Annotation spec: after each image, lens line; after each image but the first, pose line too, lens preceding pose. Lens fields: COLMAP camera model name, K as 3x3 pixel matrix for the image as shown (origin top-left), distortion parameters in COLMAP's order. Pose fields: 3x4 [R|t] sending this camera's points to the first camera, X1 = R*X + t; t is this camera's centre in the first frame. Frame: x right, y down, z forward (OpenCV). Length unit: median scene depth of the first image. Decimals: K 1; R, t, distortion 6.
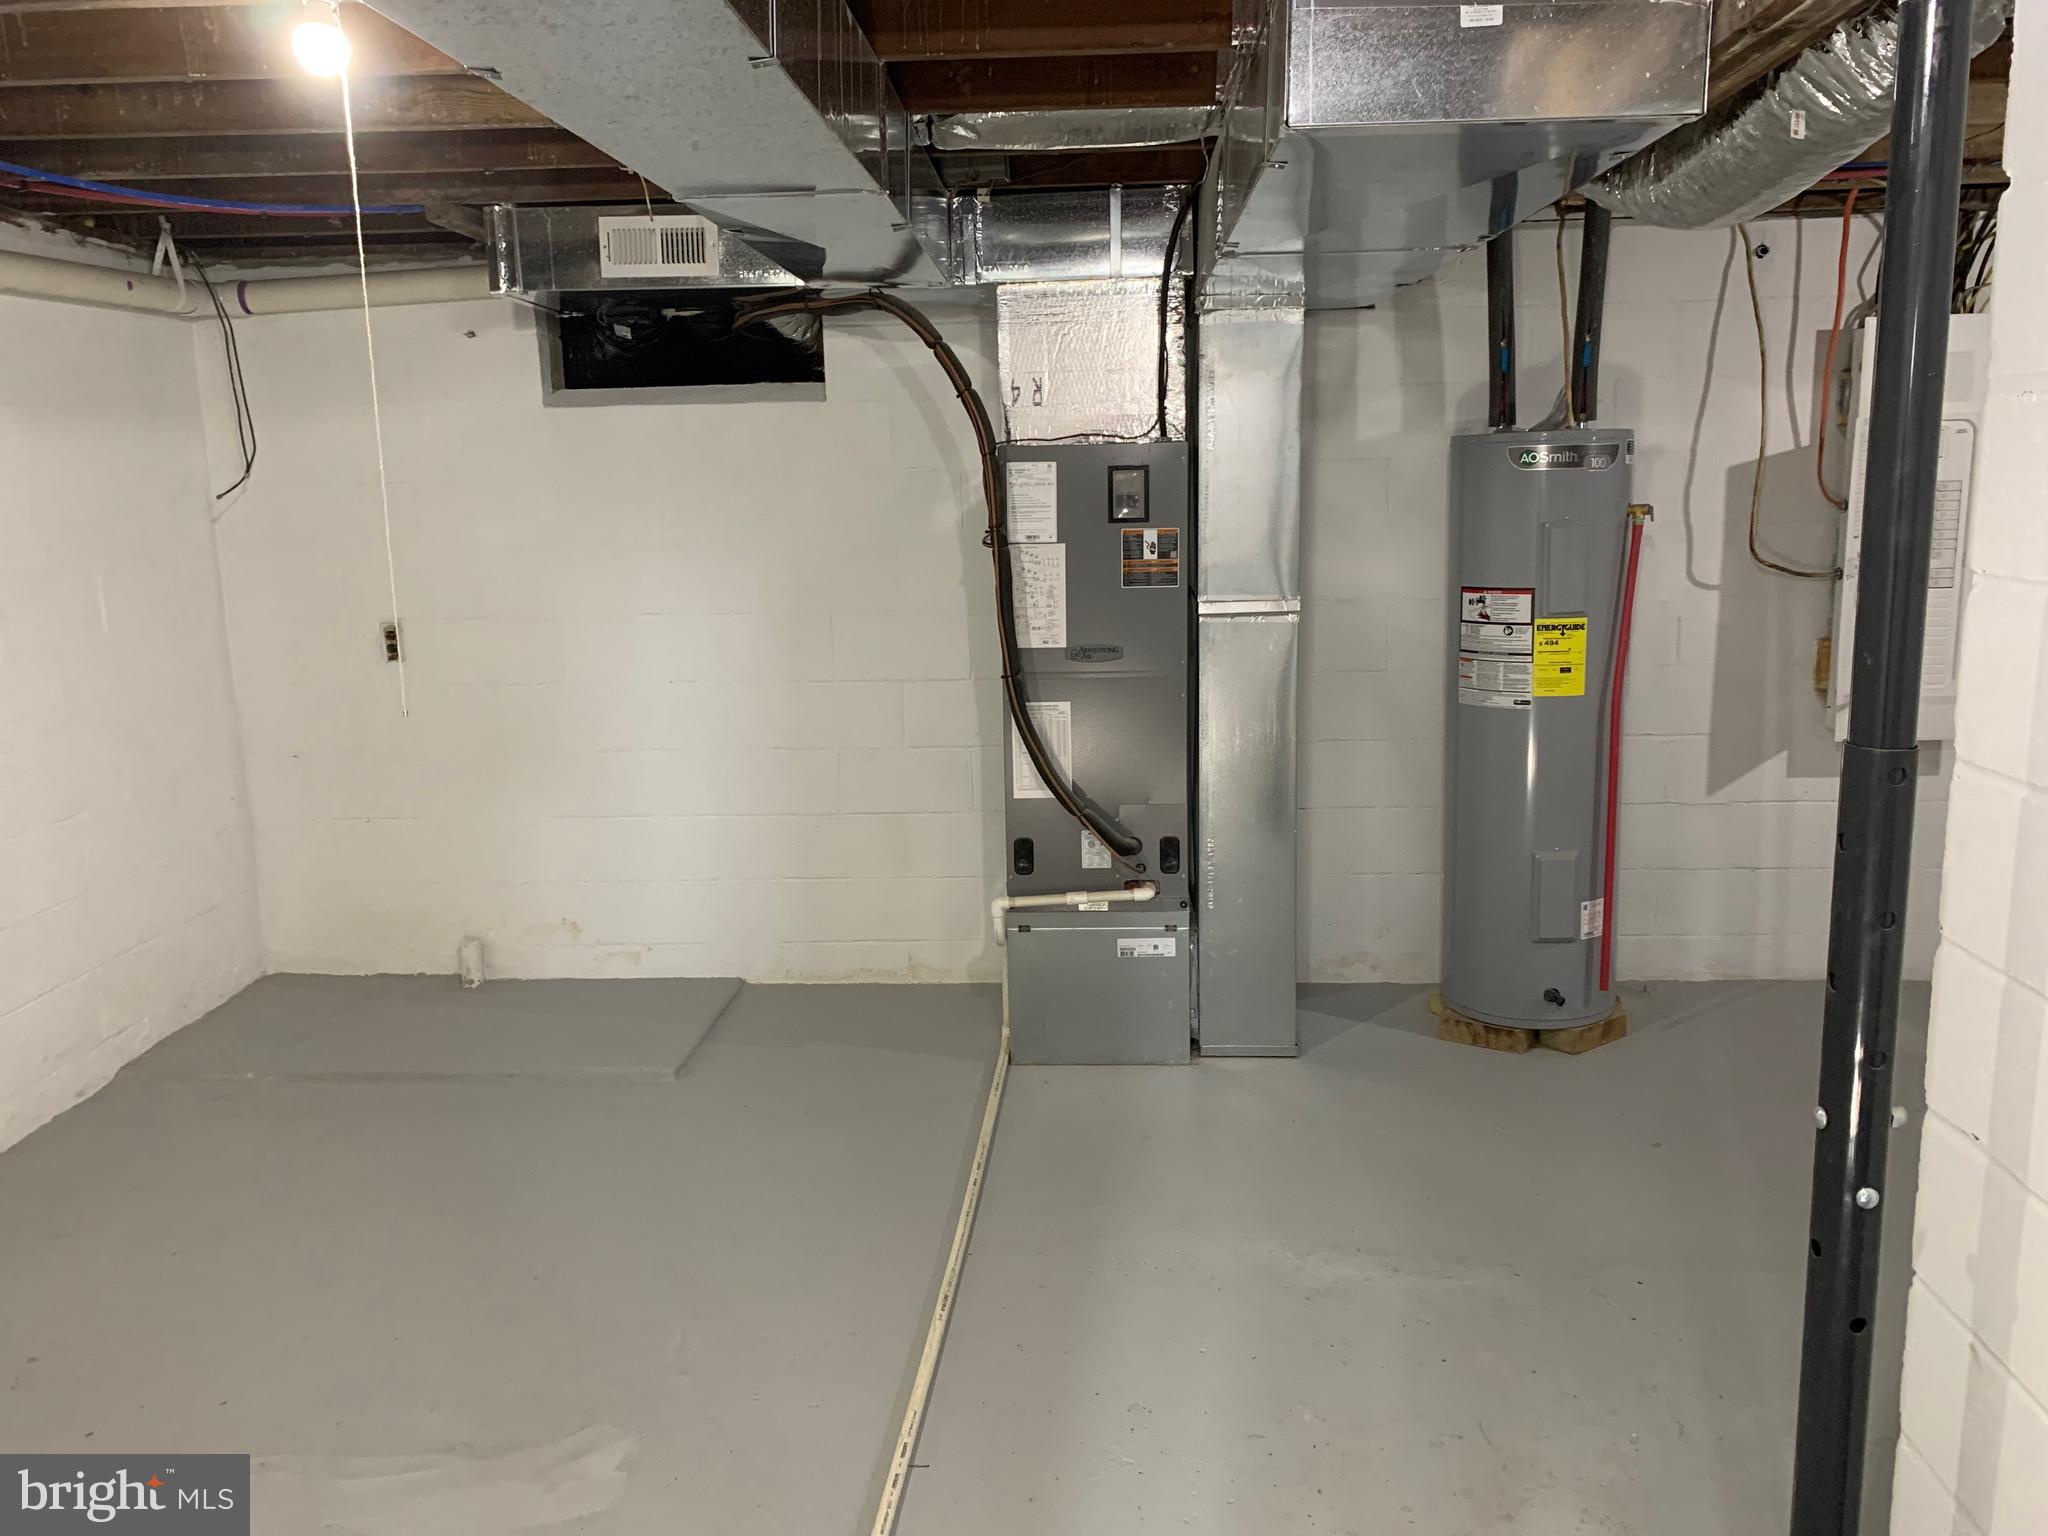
lens RADIAL K [[1534.7, 0, 1021.0], [0, 1534.7, 745.0], [0, 0, 1]] dist [0.039174, -0.037555]
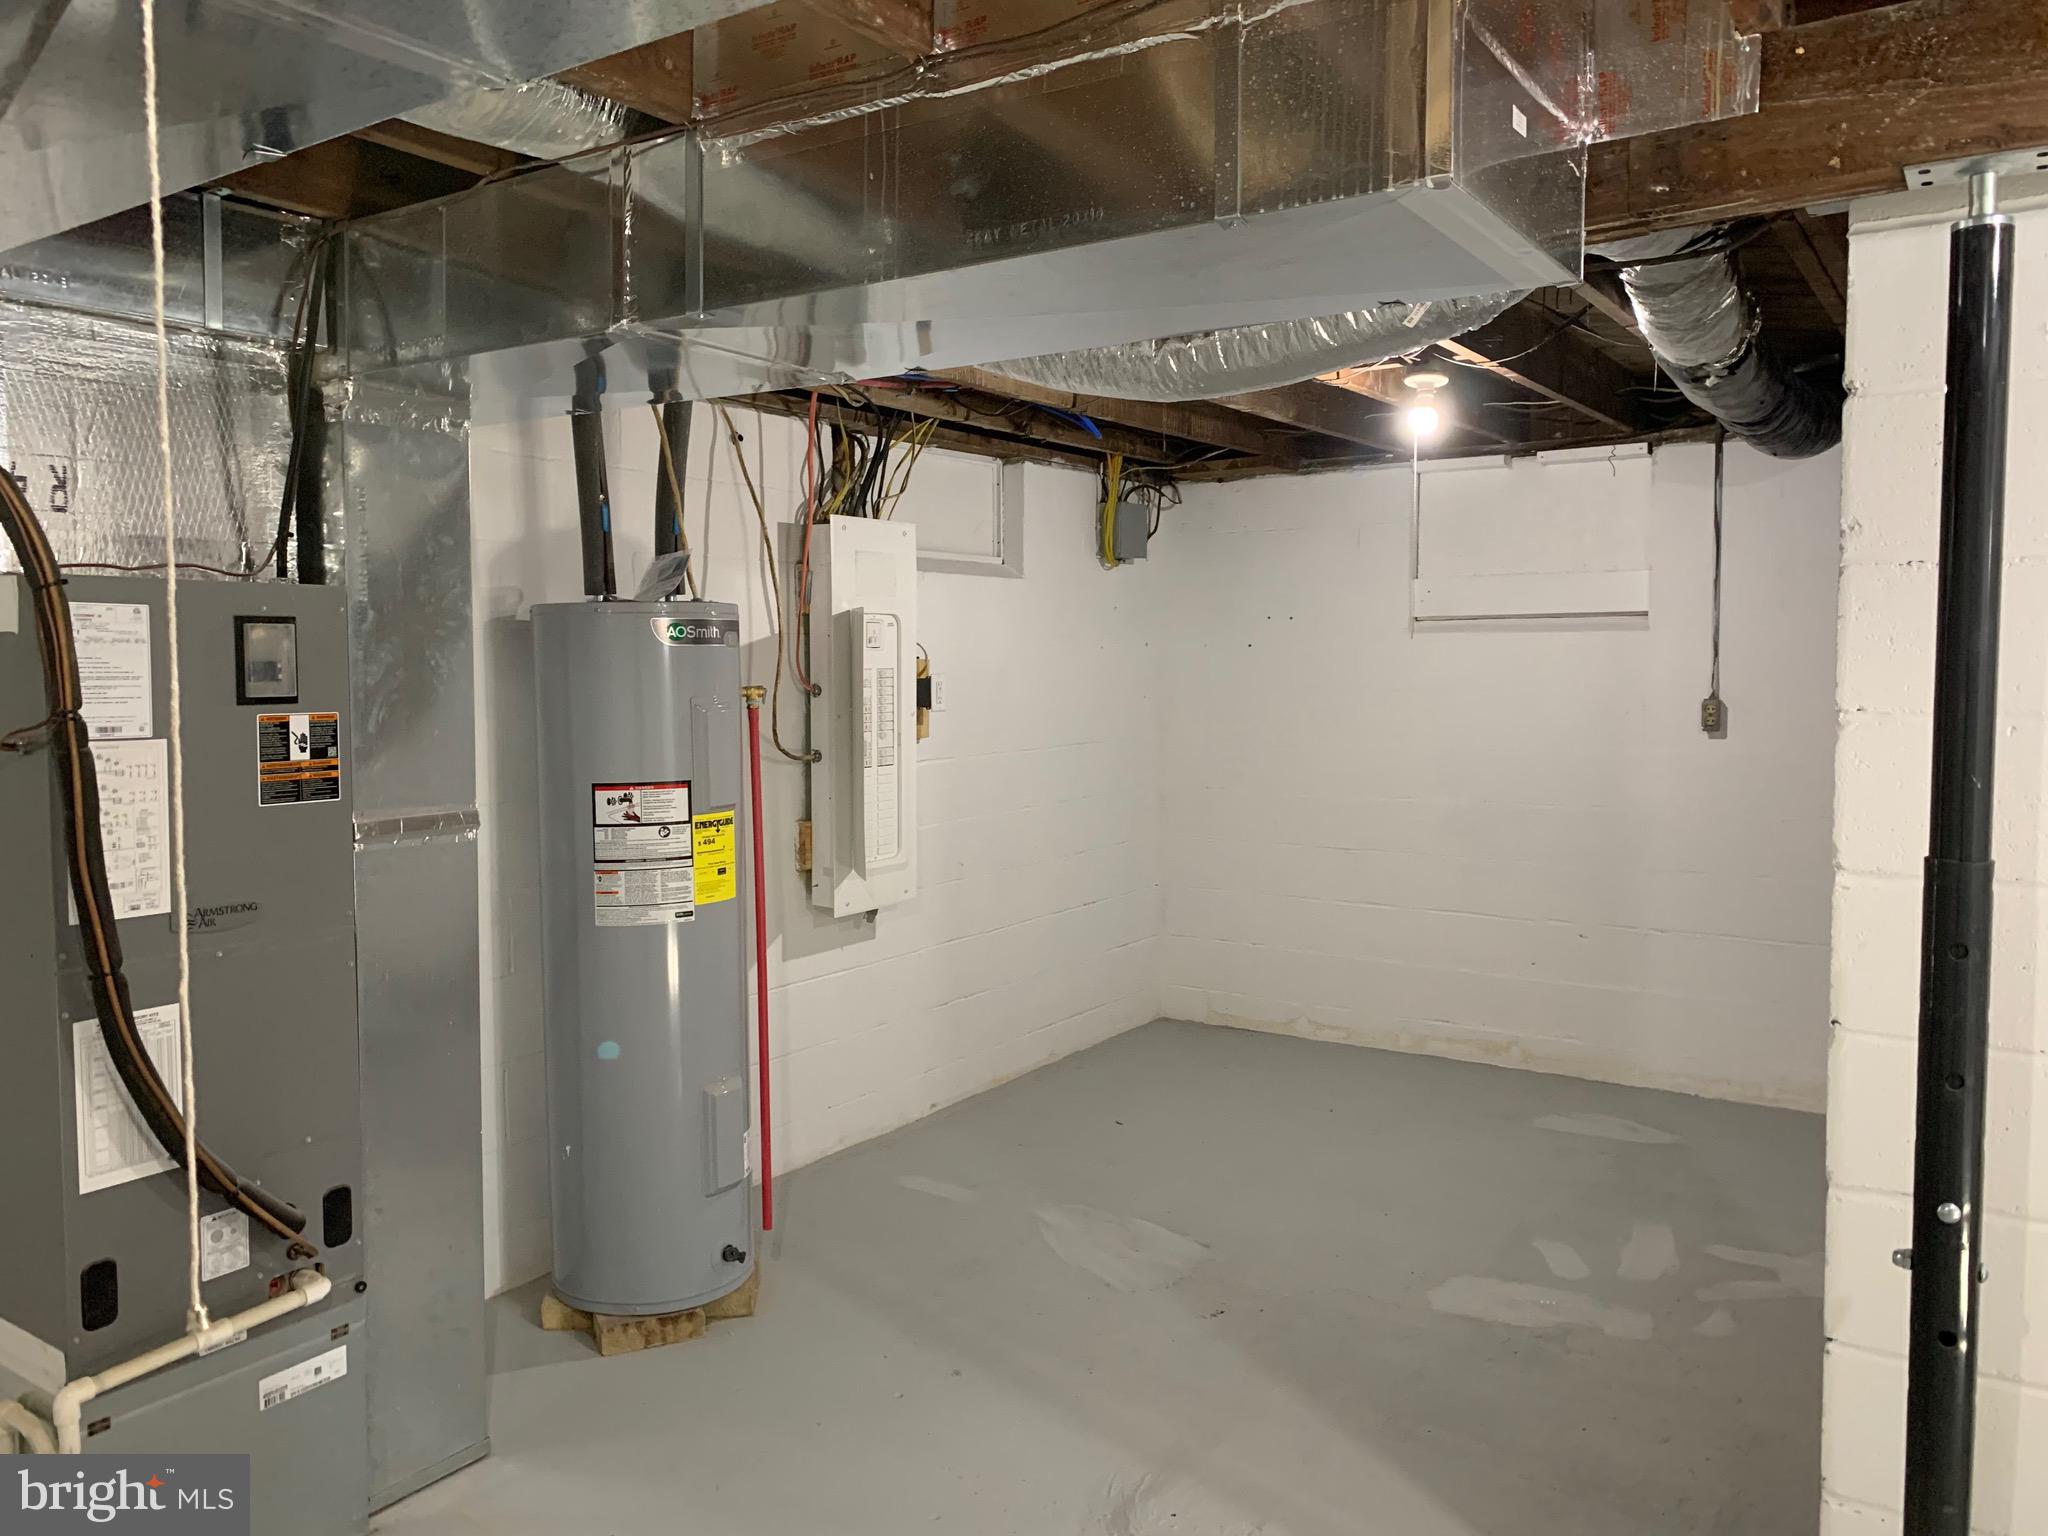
lens RADIAL K [[1534.7, 0, 1021.0], [0, 1534.7, 745.0], [0, 0, 1]] dist [0.039174, -0.037555]
pose [[0.507337, -0.024514, 0.861399, -0.311353], [0.143504, 0.988041, -0.056401, -0.045562], [-0.849715, 0.152228, 0.504788, 0.399645]]
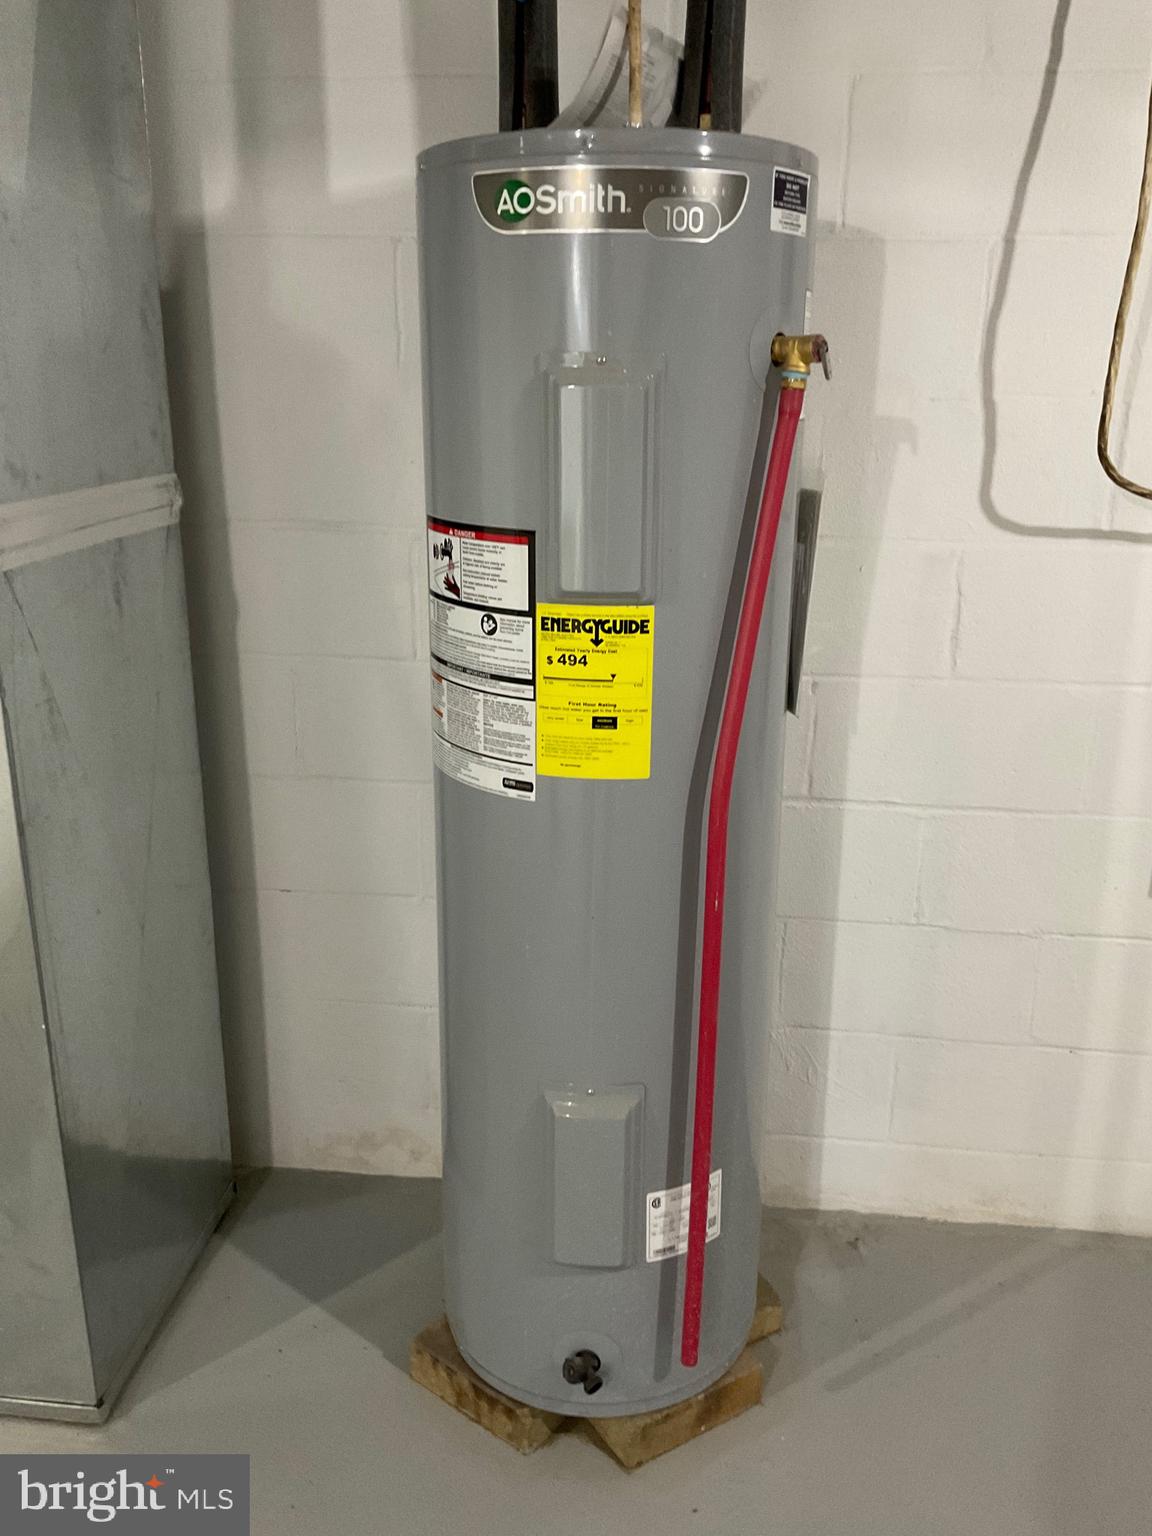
lens RADIAL K [[1258.2, 0, 574.9], [0, 1258.2, 760.5], [0, 0, 1]] dist [0.129721, -0.269803]
pose [[0.997452, 0.054311, -0.046249, 0.360035], [-0.047898, 0.990359, 0.129976, -0.083786], [0.052862, -0.127430, 0.990438, 0.637831]]
